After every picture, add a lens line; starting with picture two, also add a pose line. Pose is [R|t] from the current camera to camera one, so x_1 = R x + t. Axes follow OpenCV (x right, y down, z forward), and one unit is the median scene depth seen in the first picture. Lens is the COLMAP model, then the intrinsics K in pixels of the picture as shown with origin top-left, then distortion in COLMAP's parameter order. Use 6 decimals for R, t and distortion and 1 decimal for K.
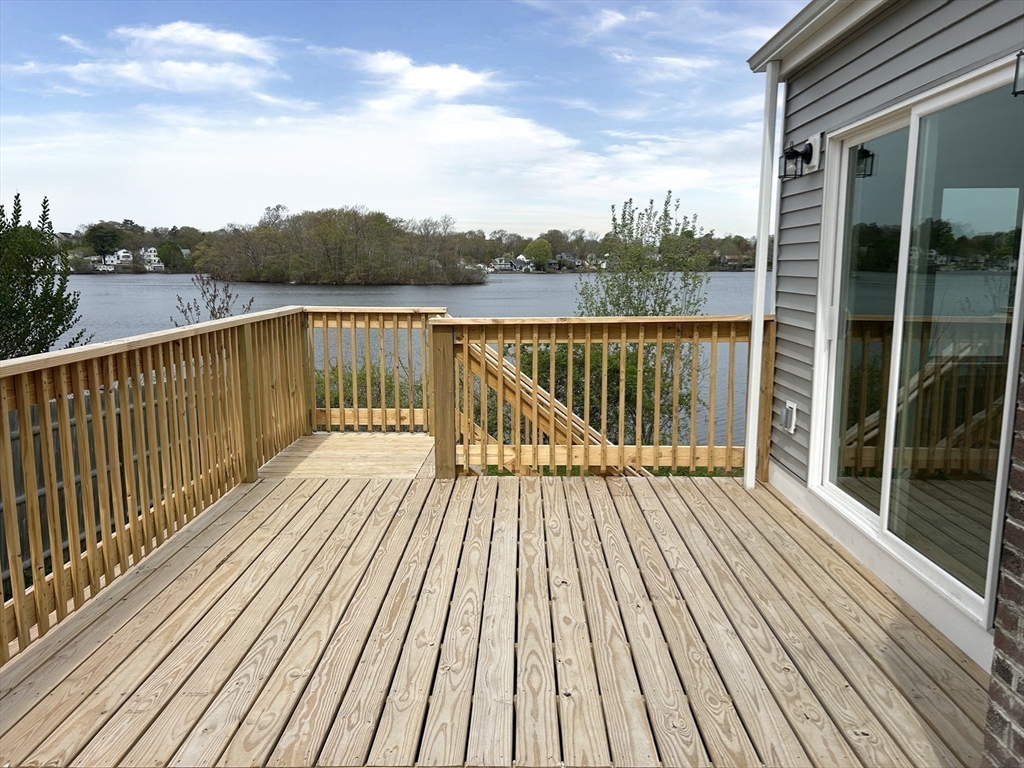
lens RADIAL K [[763.9, 0, 512.0], [0, 763.9, 384.0], [0, 0, 1]] dist [0.032417, -0.003186]
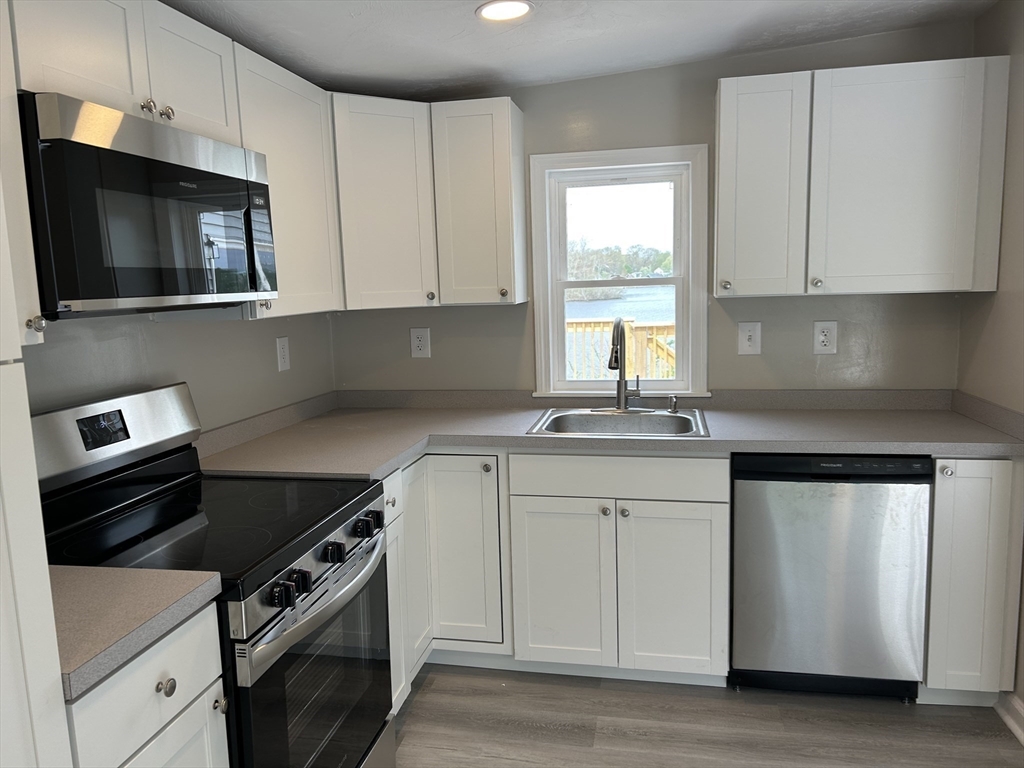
lens RADIAL K [[763.9, 0, 512.0], [0, 763.9, 384.0], [0, 0, 1]] dist [0.032417, -0.003186]
pose [[0.984020, -0.013271, -0.177564, -0.058381], [0.009550, 0.999717, -0.021798, 0.065632], [0.177803, 0.019754, 0.983868, -0.554424]]
